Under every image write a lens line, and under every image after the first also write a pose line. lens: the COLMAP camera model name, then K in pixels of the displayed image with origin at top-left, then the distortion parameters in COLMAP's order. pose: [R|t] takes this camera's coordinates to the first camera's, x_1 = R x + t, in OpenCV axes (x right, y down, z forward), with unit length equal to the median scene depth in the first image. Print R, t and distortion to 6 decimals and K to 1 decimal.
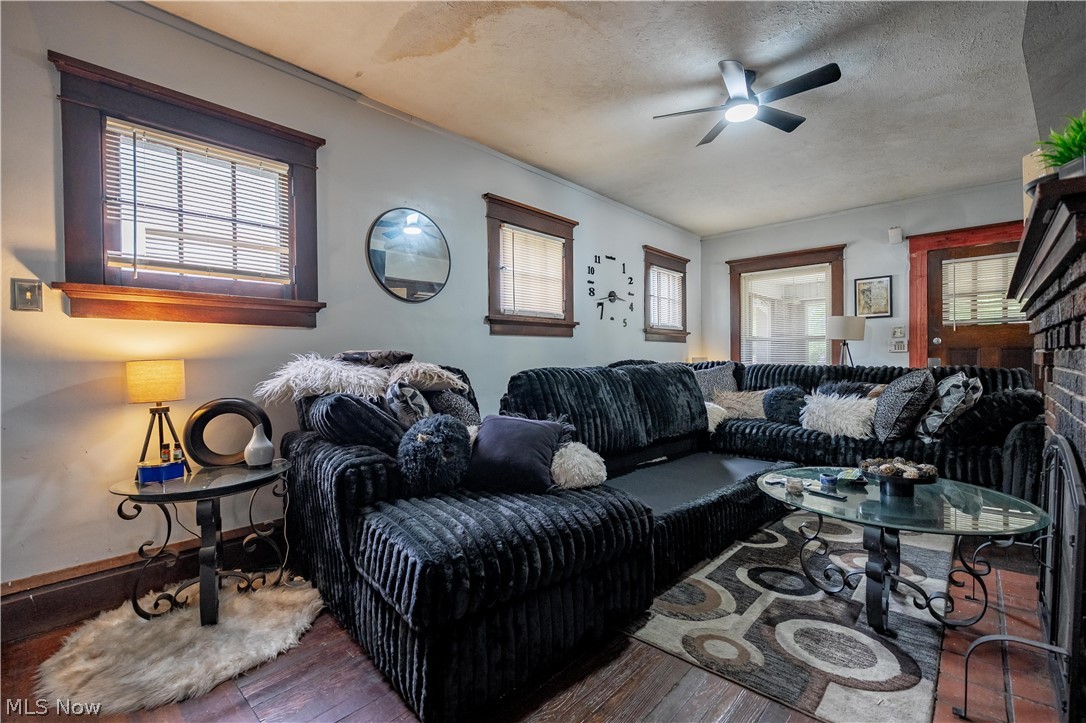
lens RADIAL K [[481.6, 0, 544.4], [0, 481.6, 364.6], [0, 0, 1]] dist [-0.006048, -0.000065]
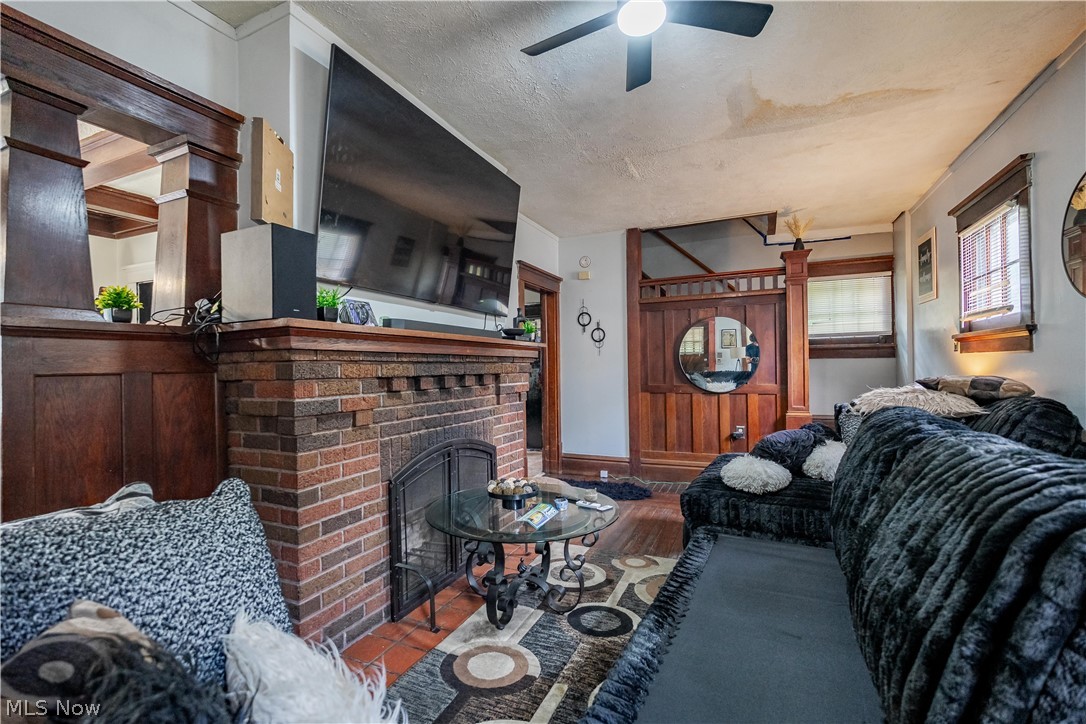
lens RADIAL K [[481.6, 0, 539.9], [0, 481.6, 367.8], [0, 0, 1]] dist [-0.006048, -0.000065]
pose [[-0.951392, 0.024456, -0.307011, 0.512394], [0.020337, 0.999655, 0.016607, -0.048950], [0.307312, 0.009556, -0.951561, 1.077092]]
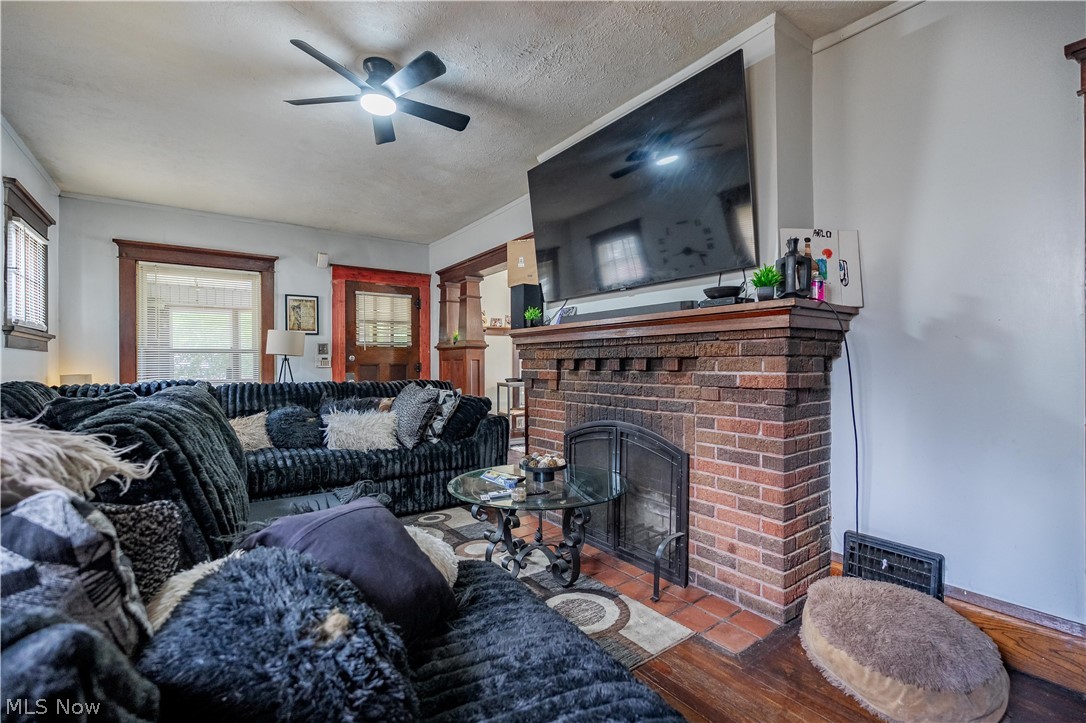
lens RADIAL K [[481.6, 0, 538.5], [0, 481.6, 359.8], [0, 0, 1]] dist [-0.006048, -0.000065]
pose [[0.195993, 0.017094, 0.980456, -0.277033], [0.017959, 0.999618, -0.021019, -0.015017], [-0.980441, 0.021728, 0.195611, 0.367986]]
